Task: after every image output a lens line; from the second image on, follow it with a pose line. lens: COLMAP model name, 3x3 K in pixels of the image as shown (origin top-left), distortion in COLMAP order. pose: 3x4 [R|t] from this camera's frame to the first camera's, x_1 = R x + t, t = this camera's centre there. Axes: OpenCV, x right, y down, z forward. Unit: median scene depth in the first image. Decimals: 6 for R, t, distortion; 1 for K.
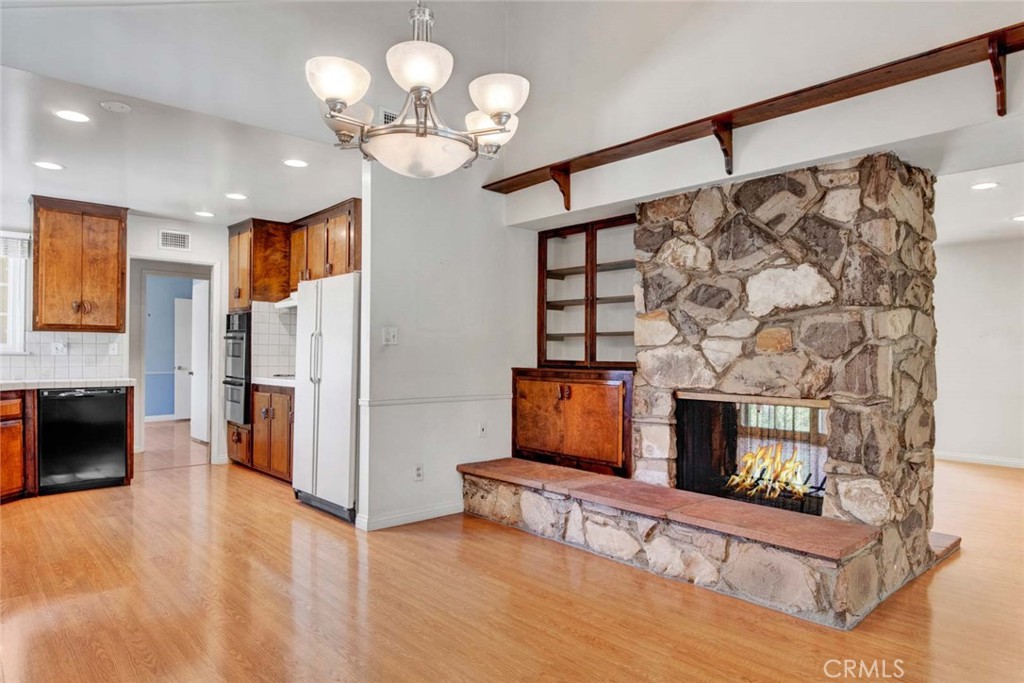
lens RADIAL K [[638.9, 0, 523.6], [0, 638.9, 359.1], [0, 0, 1]] dist [0.001859, -0.000172]
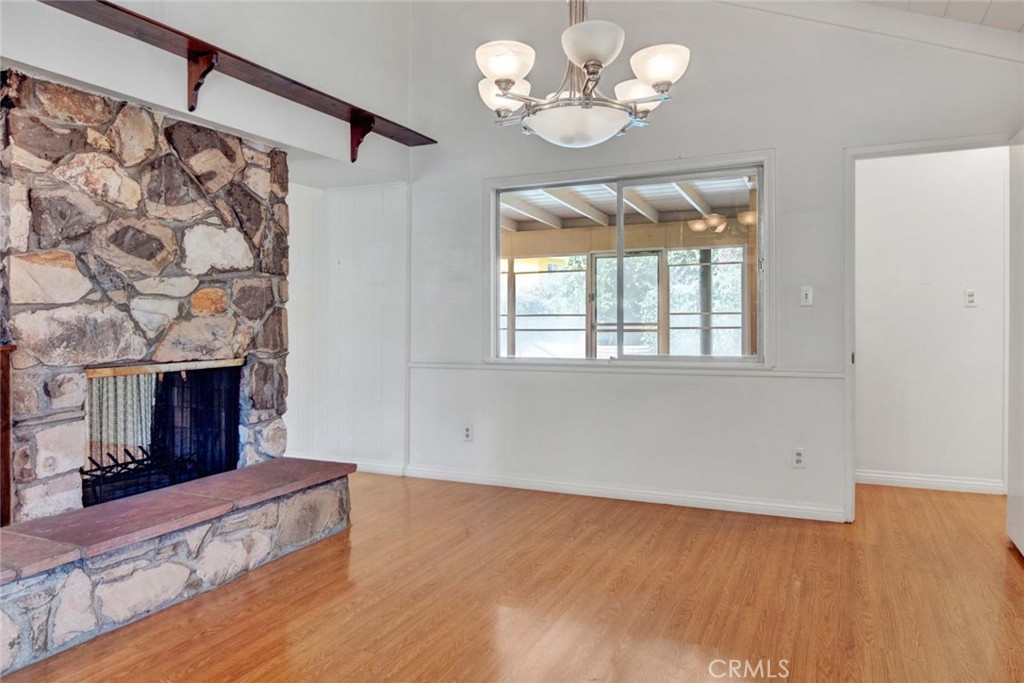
lens RADIAL K [[667.8, 0, 512.6], [0, 667.8, 324.9], [0, 0, 1]] dist [-0.002323, -0.001386]
pose [[-0.361560, -0.015295, 0.932223, -0.679249], [0.013022, 0.999685, 0.021453, -0.008985], [-0.932258, 0.019896, -0.361247, 0.904023]]
